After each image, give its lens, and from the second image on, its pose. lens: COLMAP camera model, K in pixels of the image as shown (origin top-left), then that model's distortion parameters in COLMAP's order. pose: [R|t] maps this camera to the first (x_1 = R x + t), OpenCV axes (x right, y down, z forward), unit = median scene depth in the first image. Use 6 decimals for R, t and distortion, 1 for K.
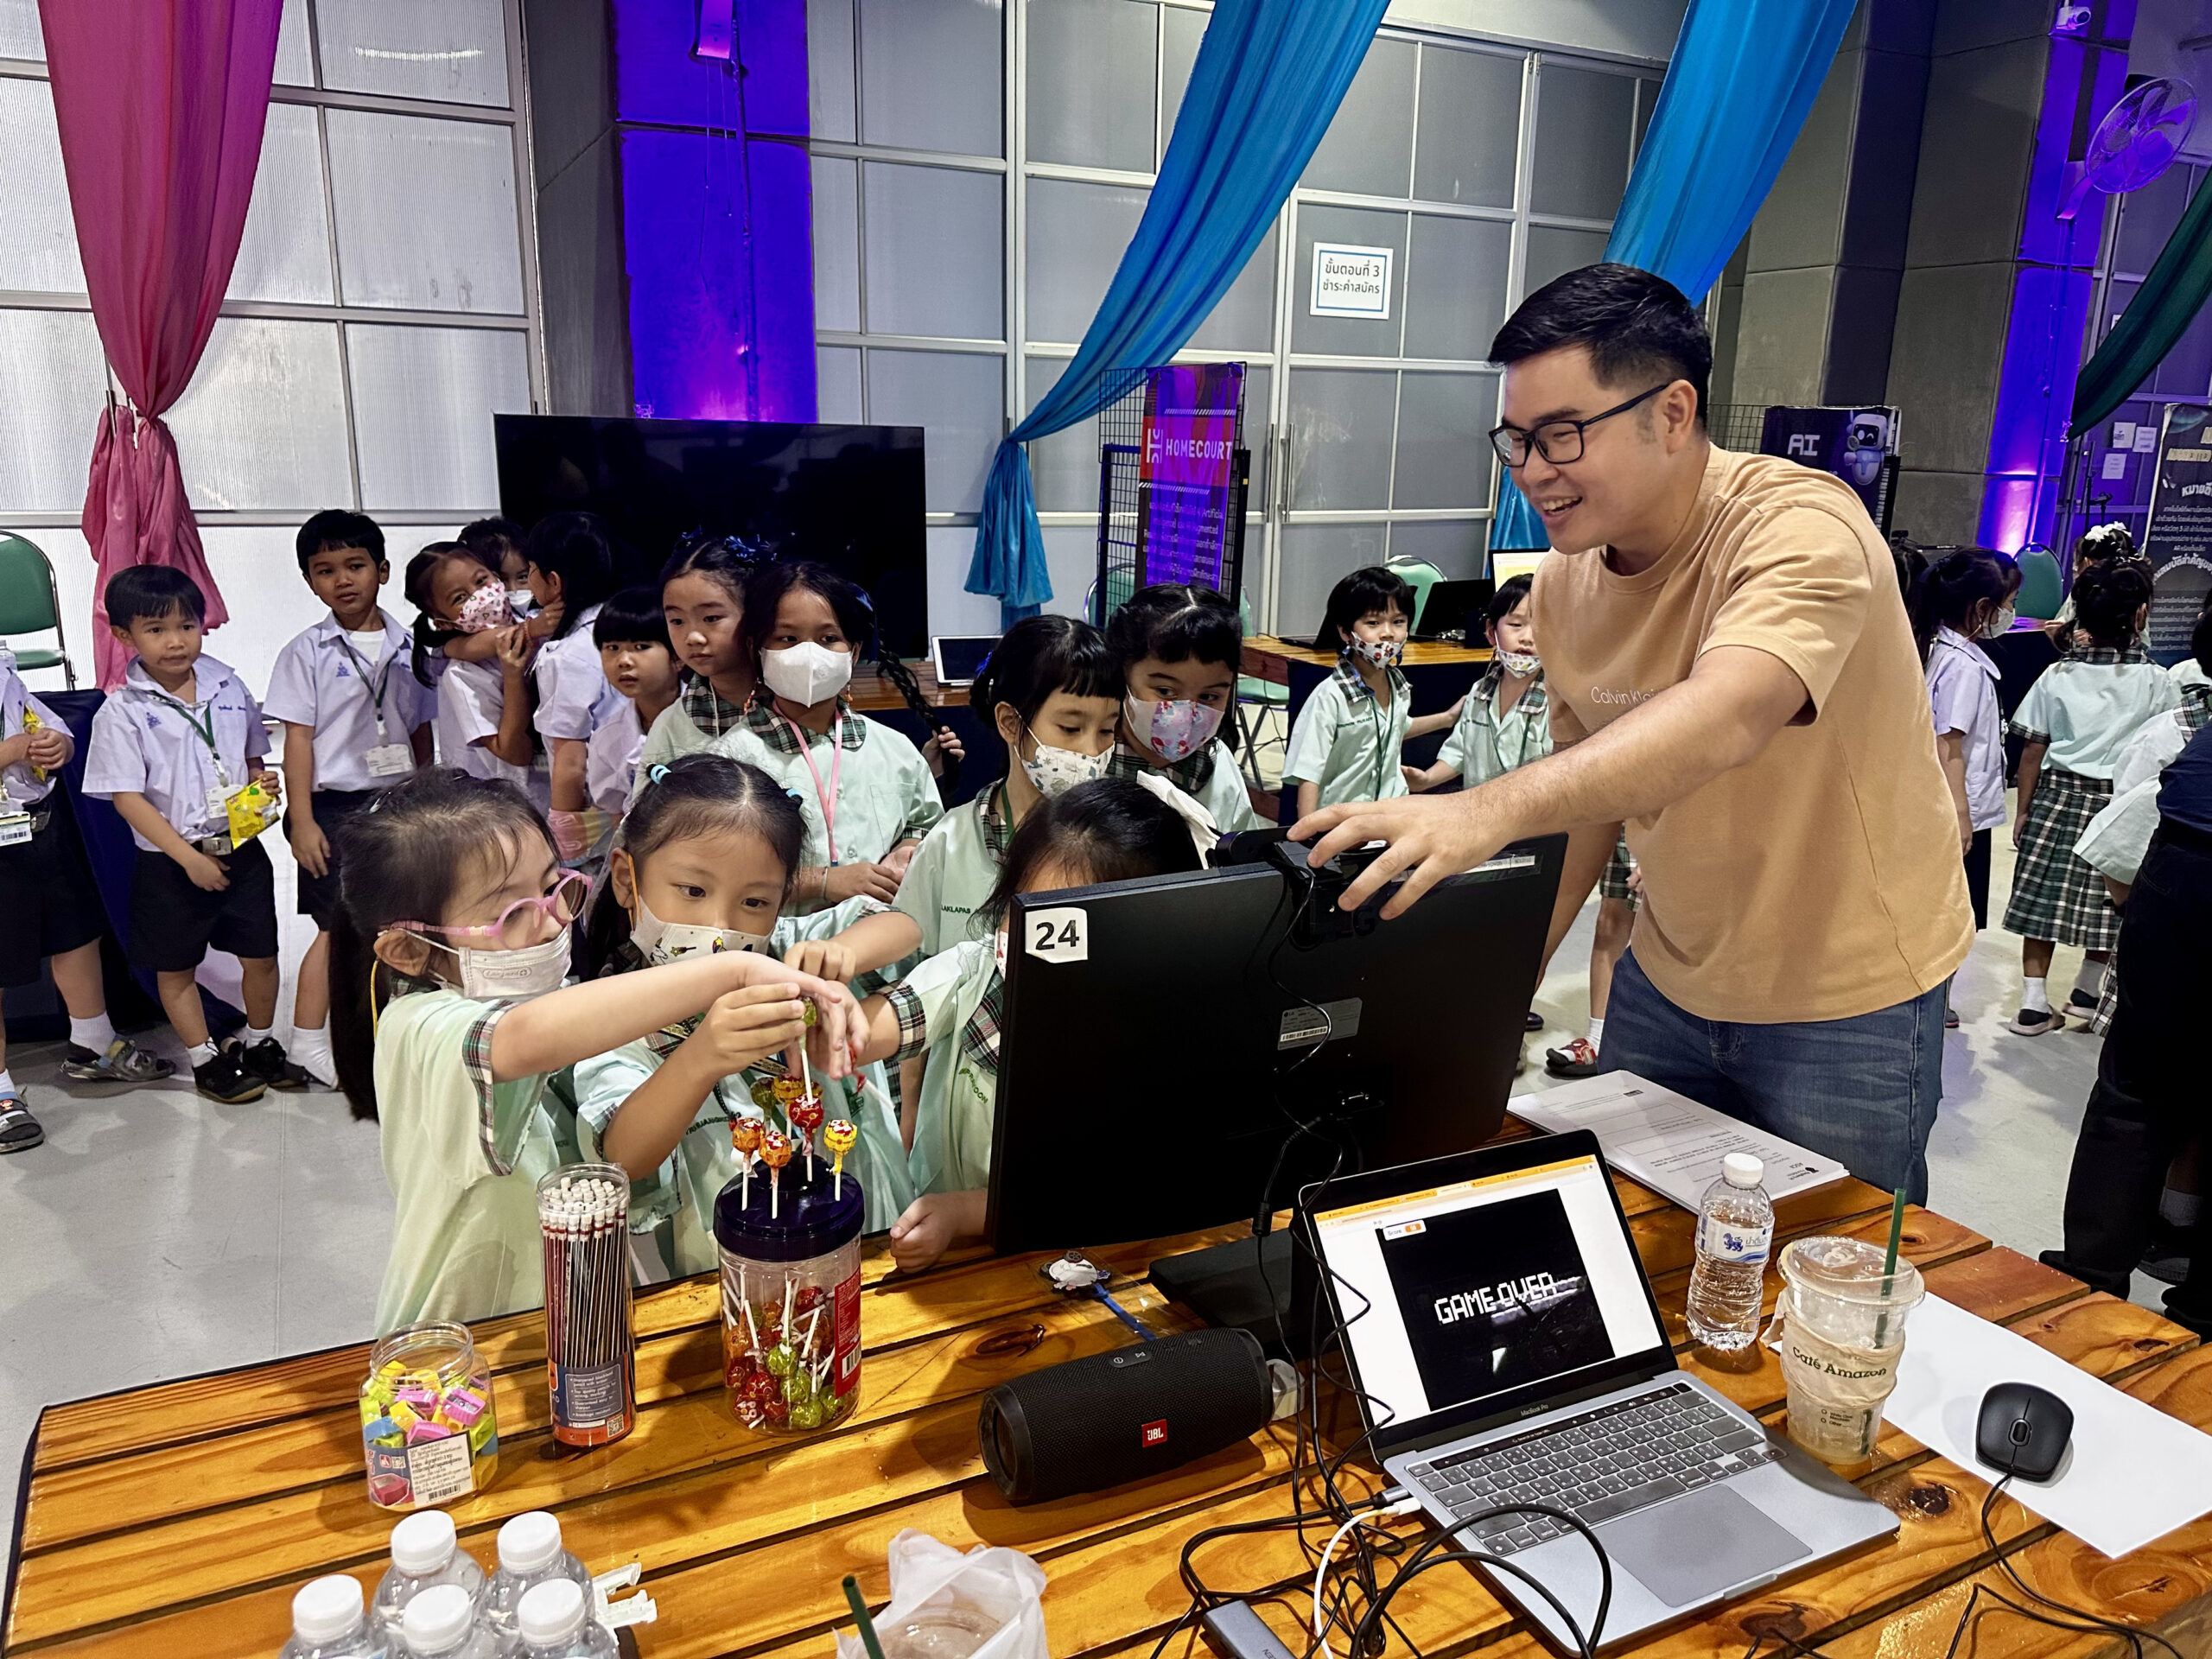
lens RADIAL K [[1532.7, 0, 1109.7], [0, 1532.7, 820.0], [0, 0, 1]] dist [-0.017521, -0.009645]
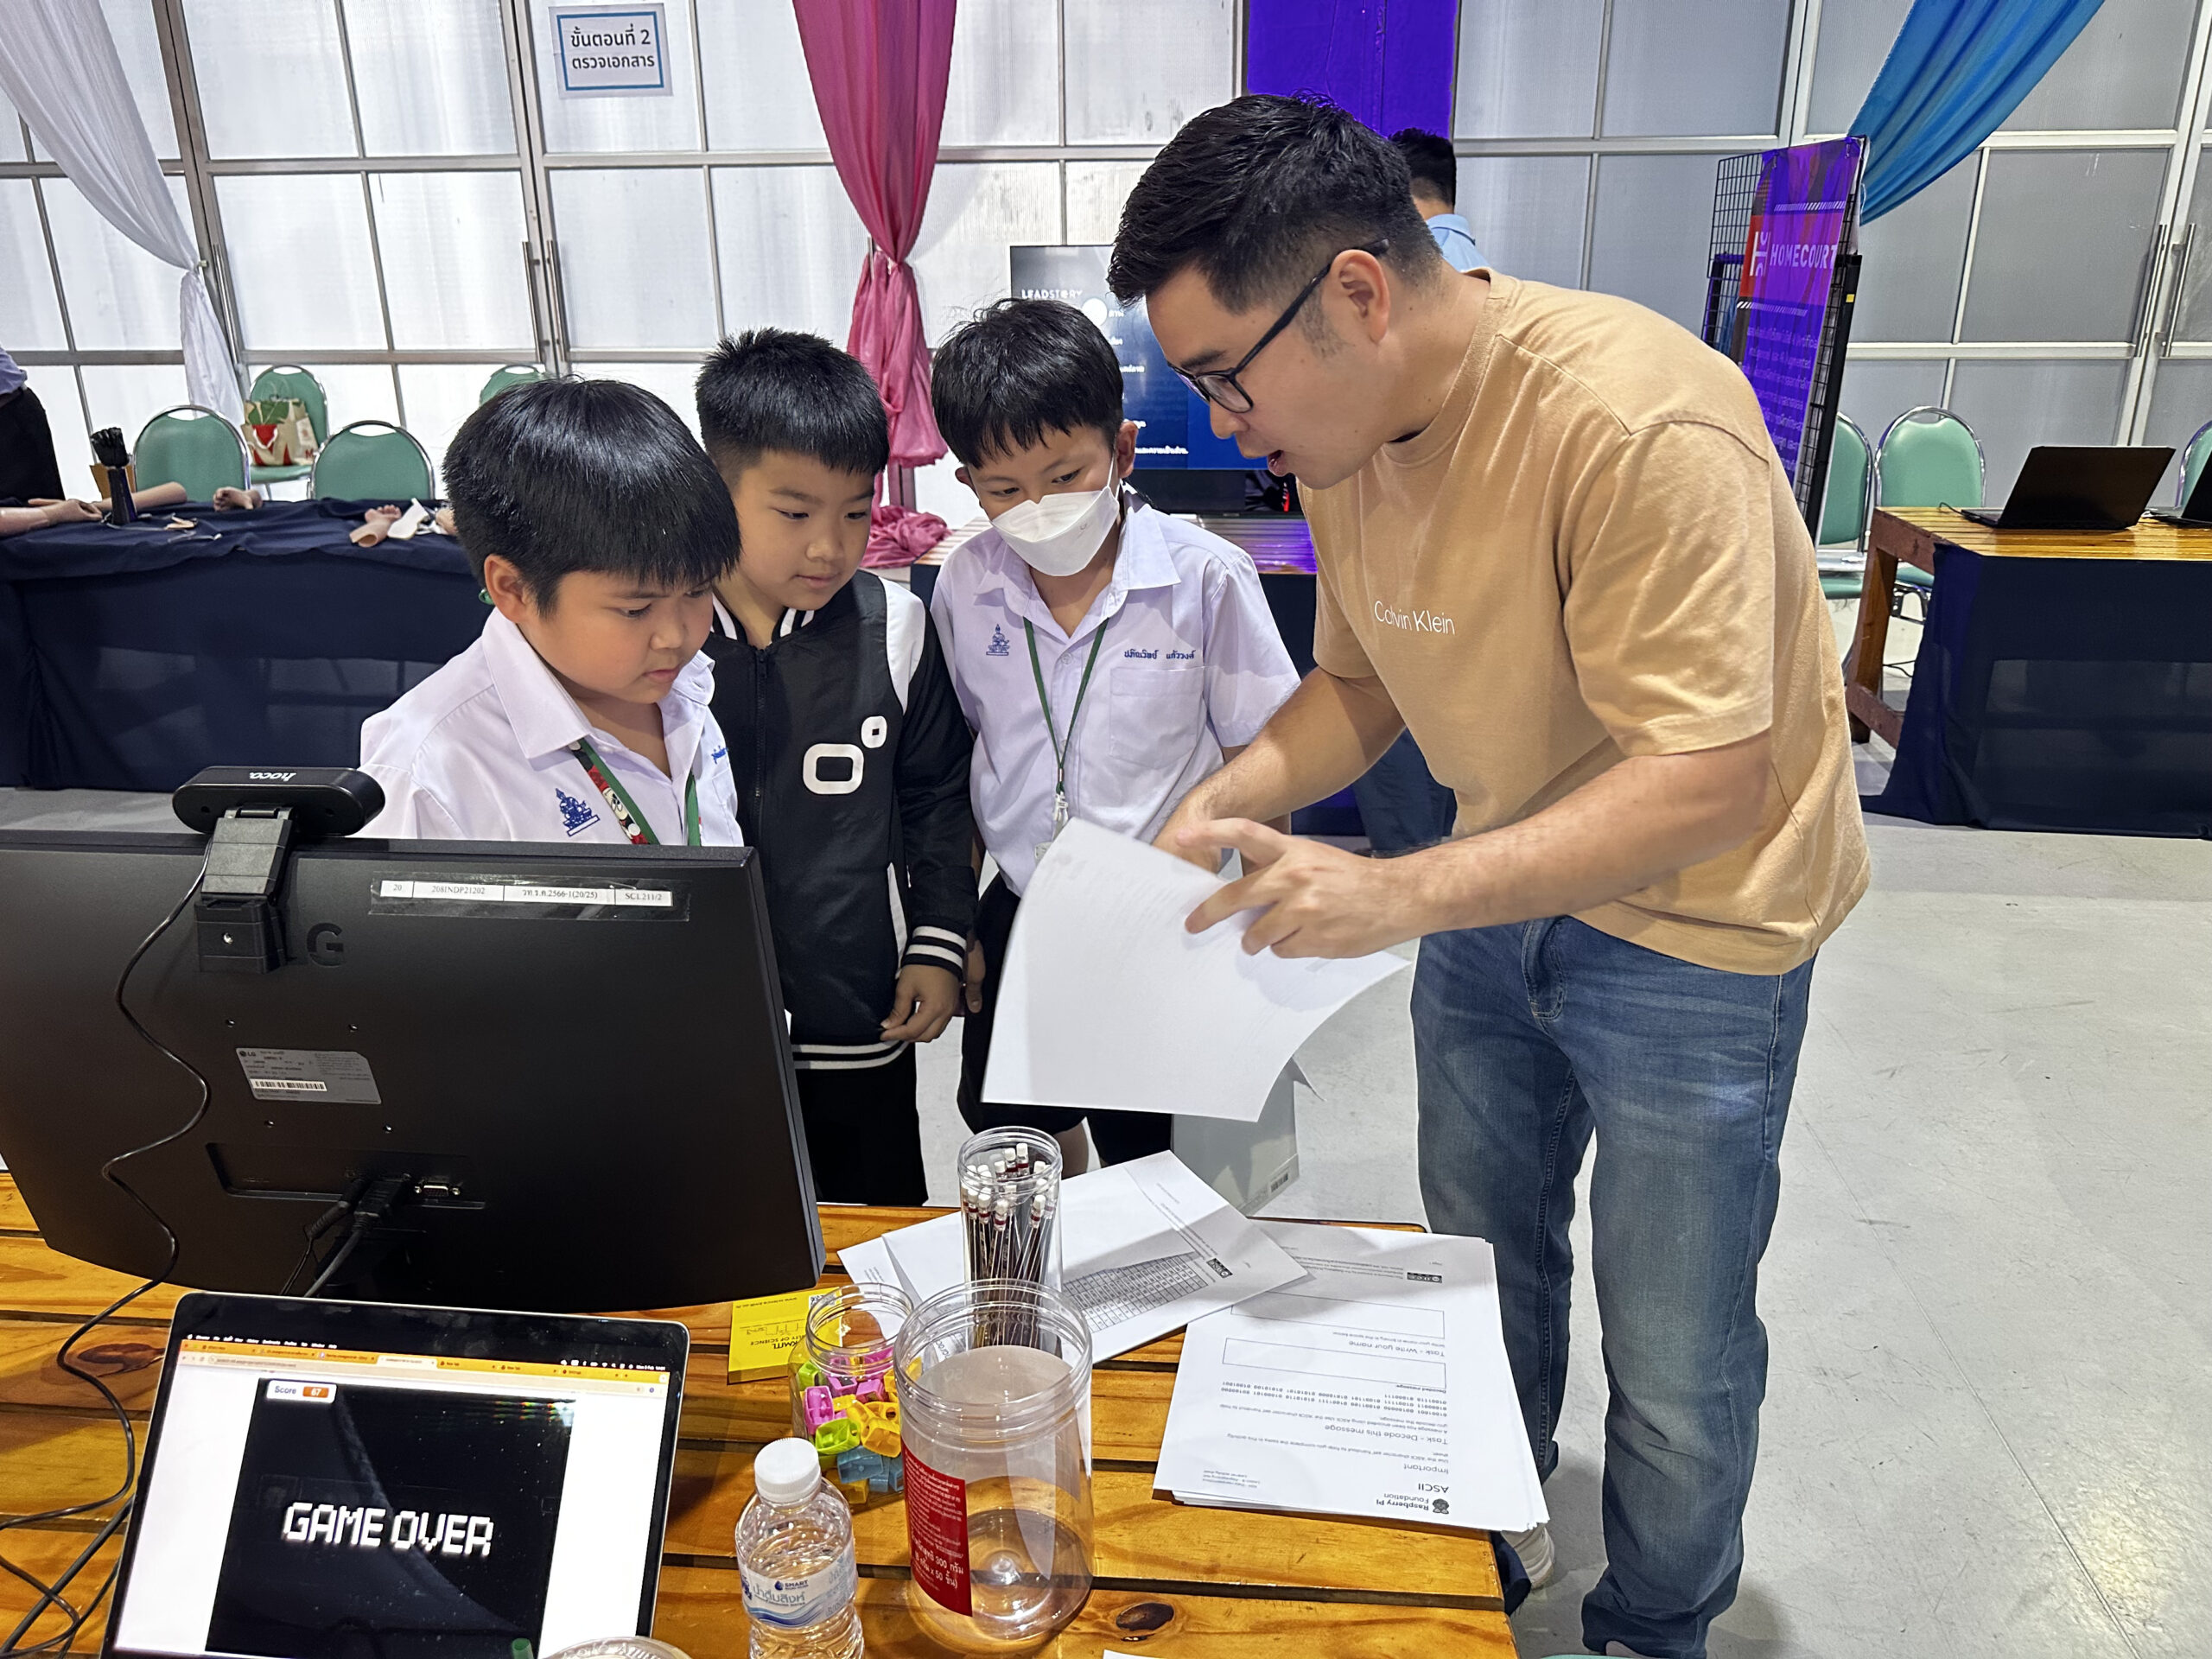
lens RADIAL K [[1532.7, 0, 1107.4], [0, 1532.7, 851.9], [0, 0, 1]] dist [-0.017521, -0.009645]
pose [[0.858079, 0.149811, -0.491180, 0.186269], [-0.089746, 0.985528, 0.143803, -0.024774], [0.505615, -0.079313, 0.859106, 0.139564]]
